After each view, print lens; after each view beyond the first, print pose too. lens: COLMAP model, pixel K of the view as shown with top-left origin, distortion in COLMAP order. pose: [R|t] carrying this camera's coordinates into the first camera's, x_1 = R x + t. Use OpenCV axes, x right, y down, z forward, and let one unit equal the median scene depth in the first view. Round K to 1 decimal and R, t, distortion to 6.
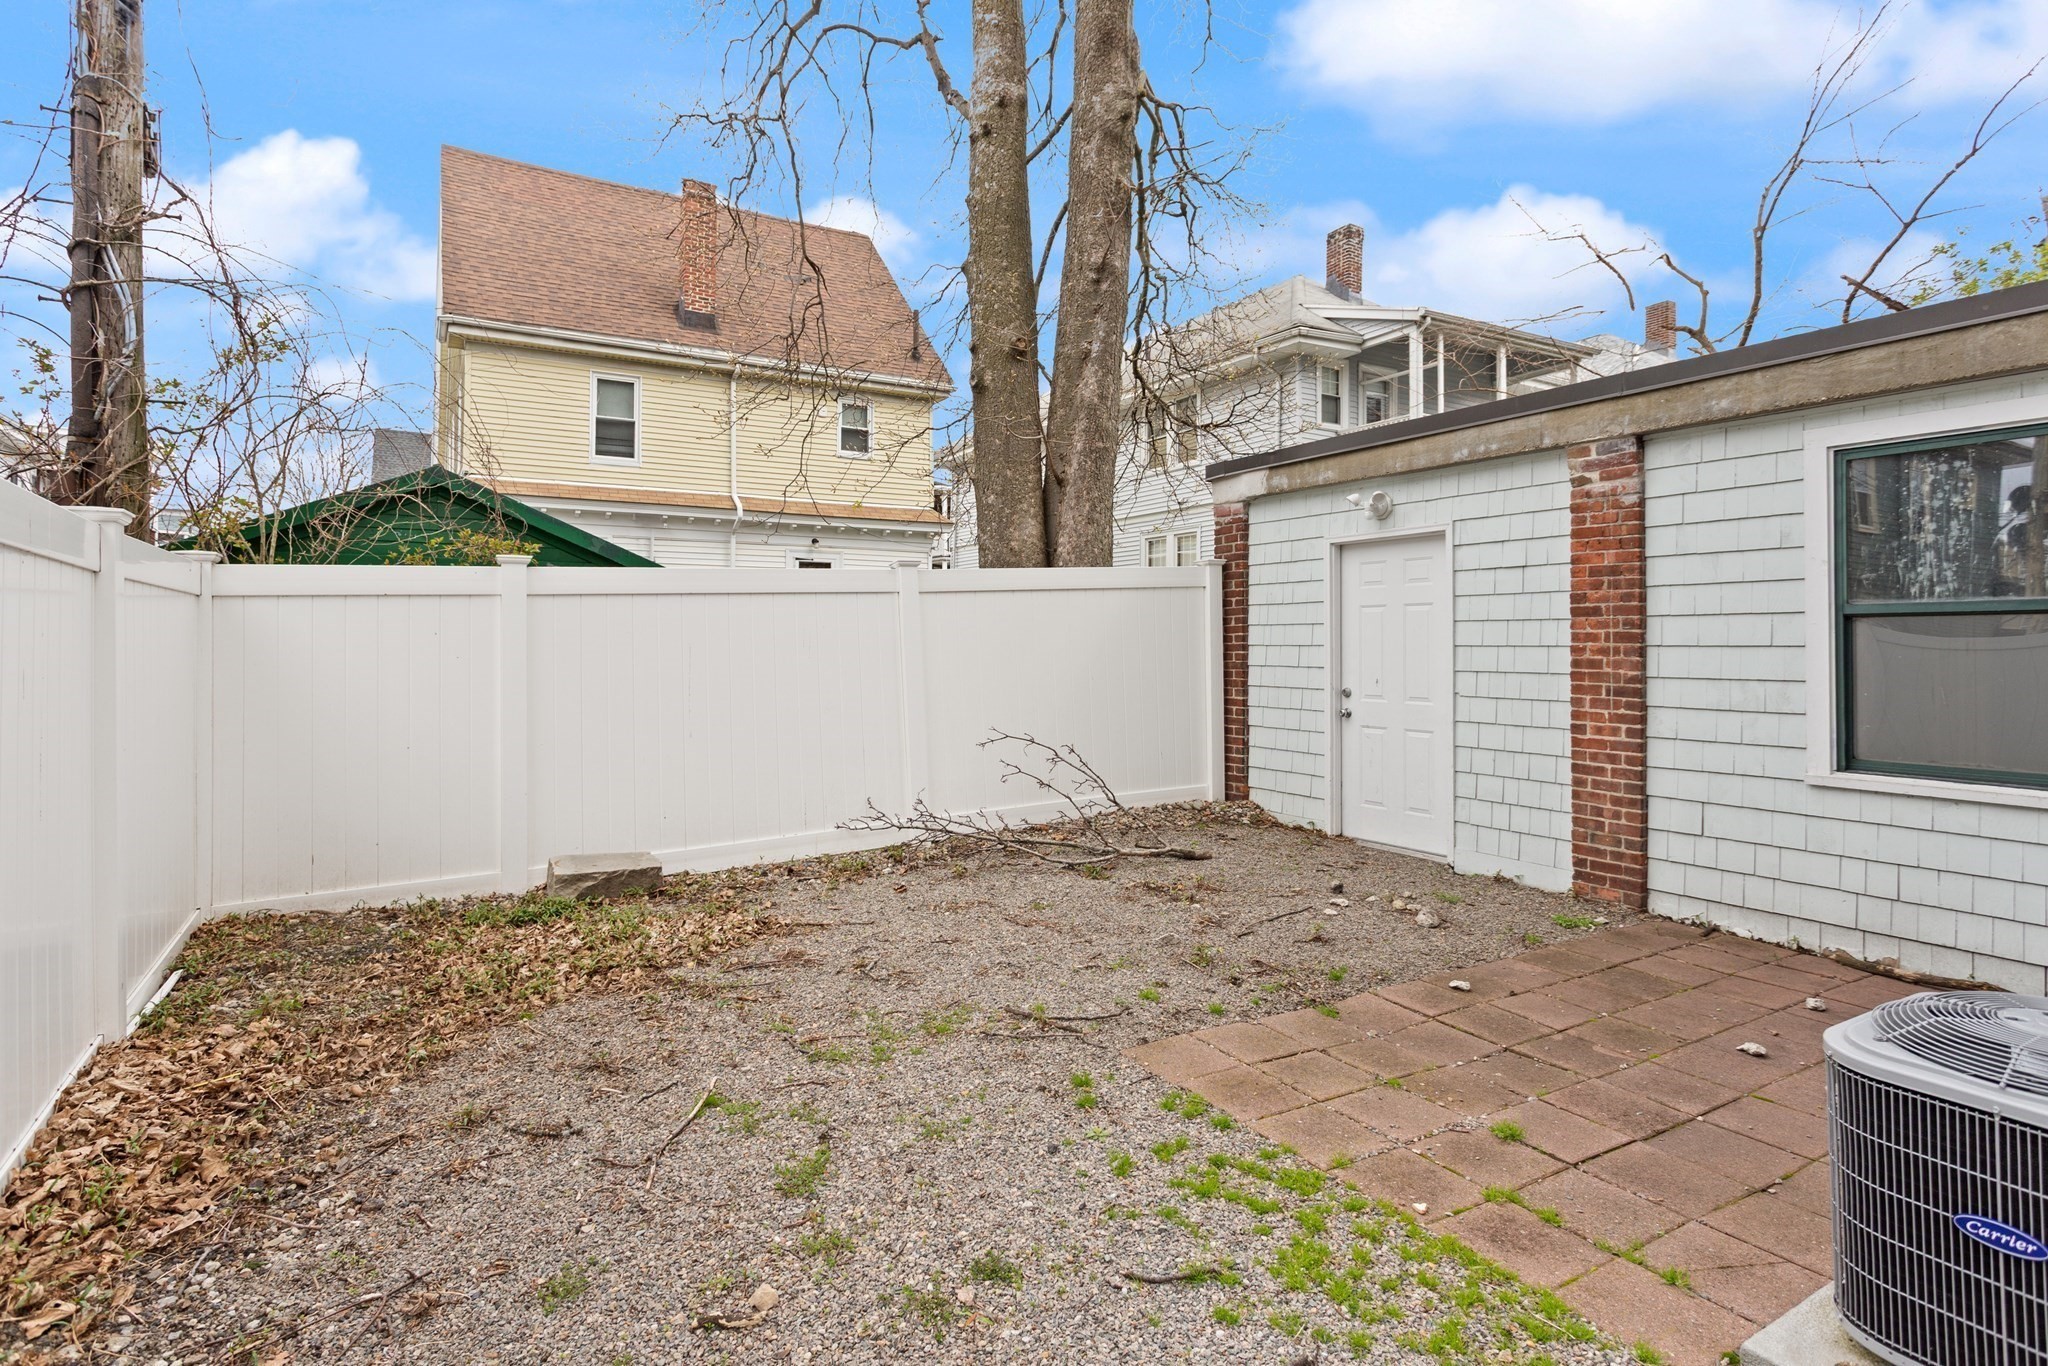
lens RADIAL K [[989.2, 0, 1014.7], [0, 989.2, 666.7], [0, 0, 1]] dist [0.000052, 0.001528]
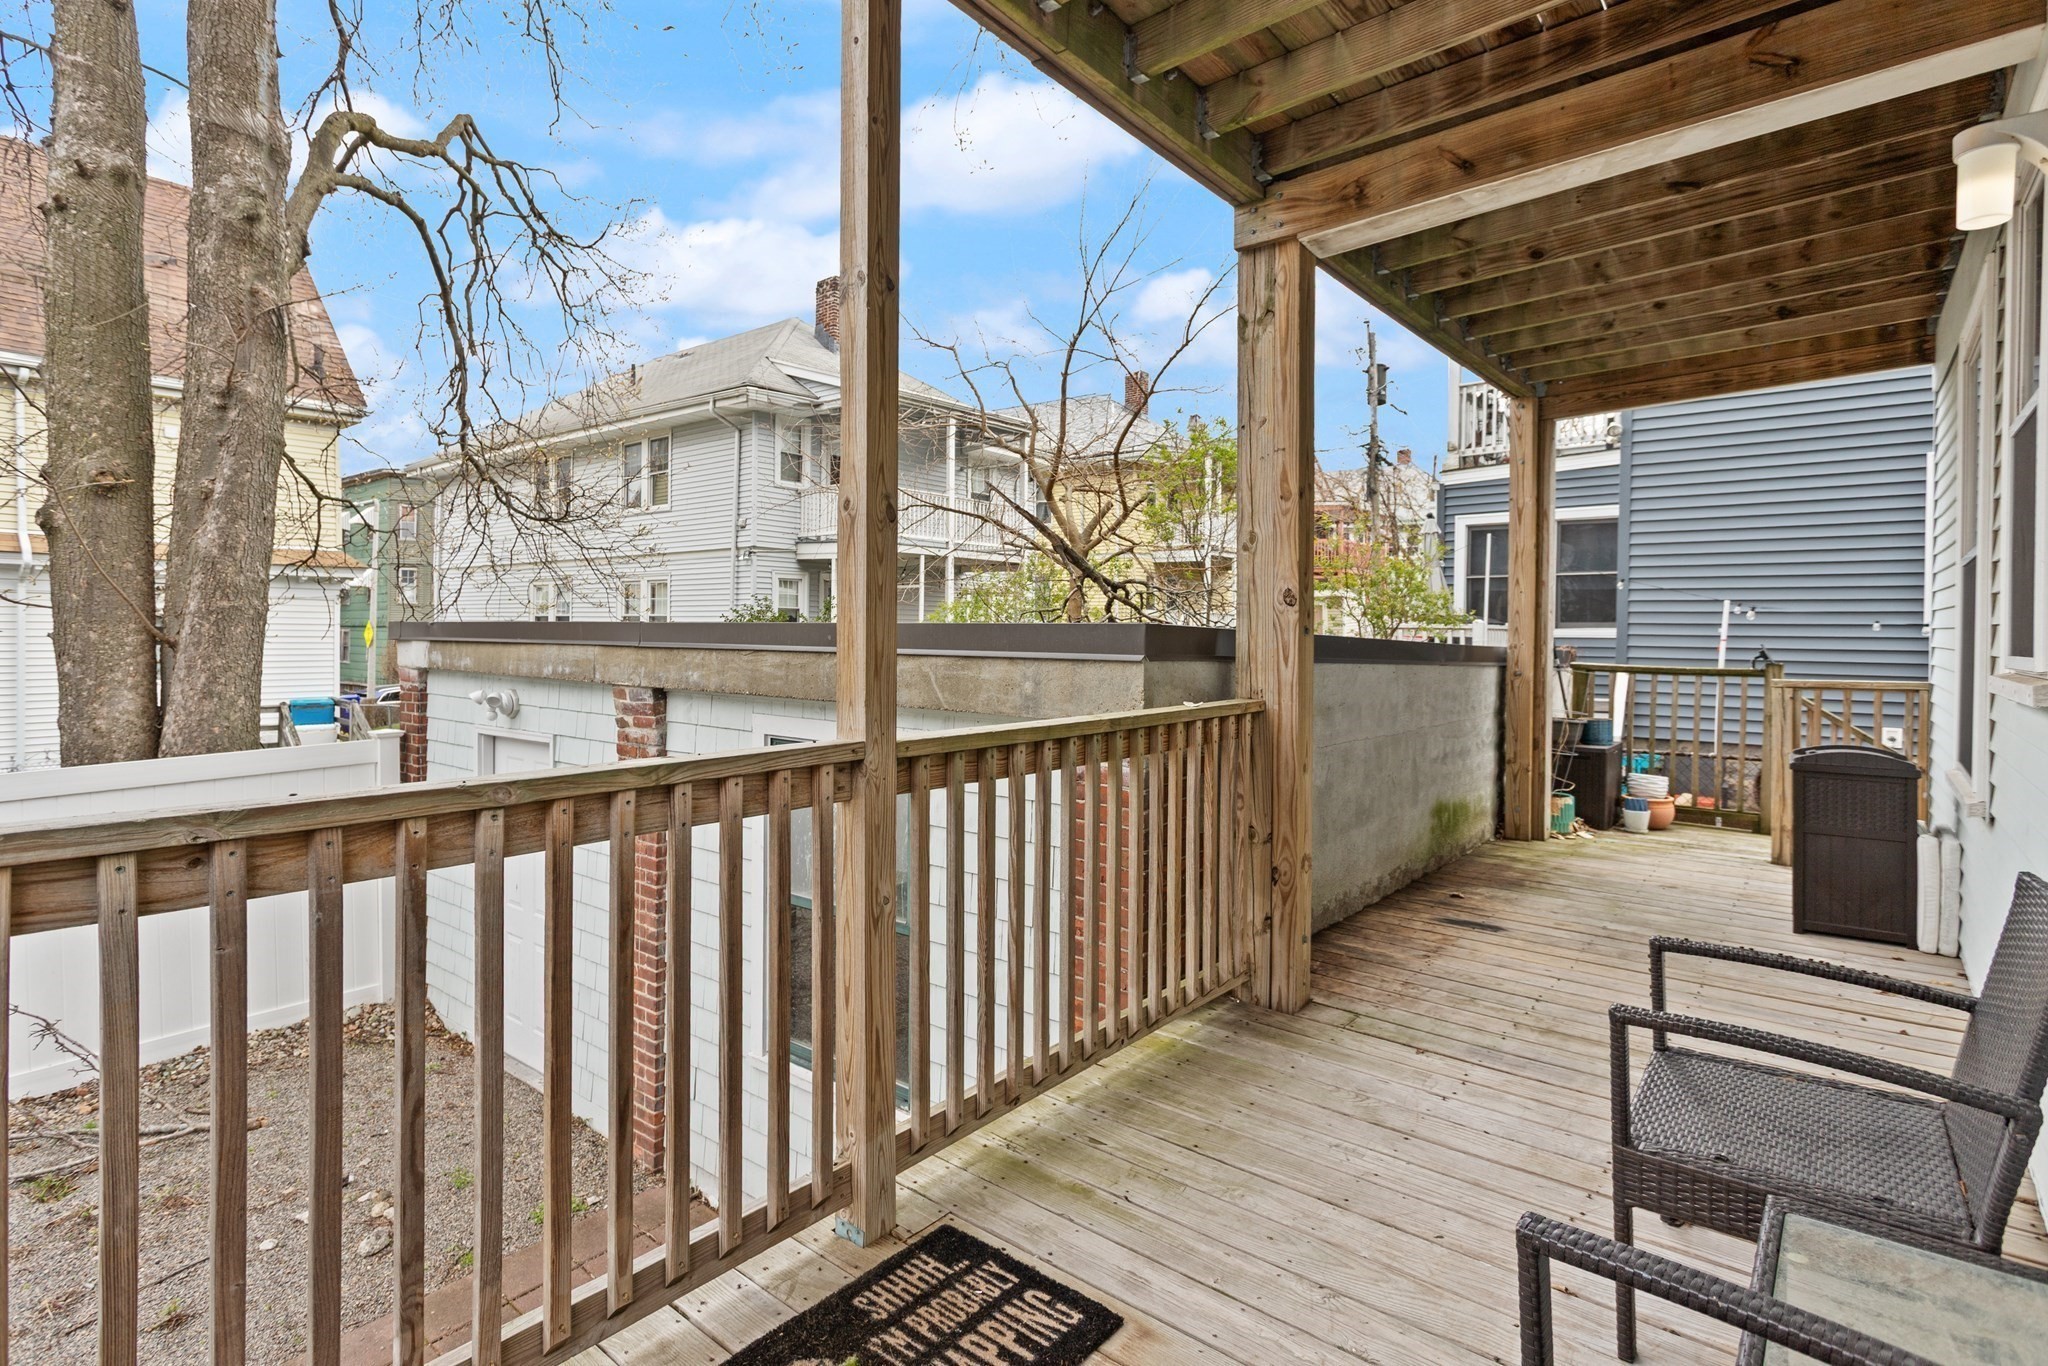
lens RADIAL K [[989.2, 0, 1008.6], [0, 989.2, 668.8], [0, 0, 1]] dist [0.000052, 0.001528]
pose [[0.940067, -0.007680, 0.340904, 0.426699], [-0.000222, 0.999732, 0.023134, -0.187708], [-0.340991, -0.021823, 0.939813, -0.026889]]
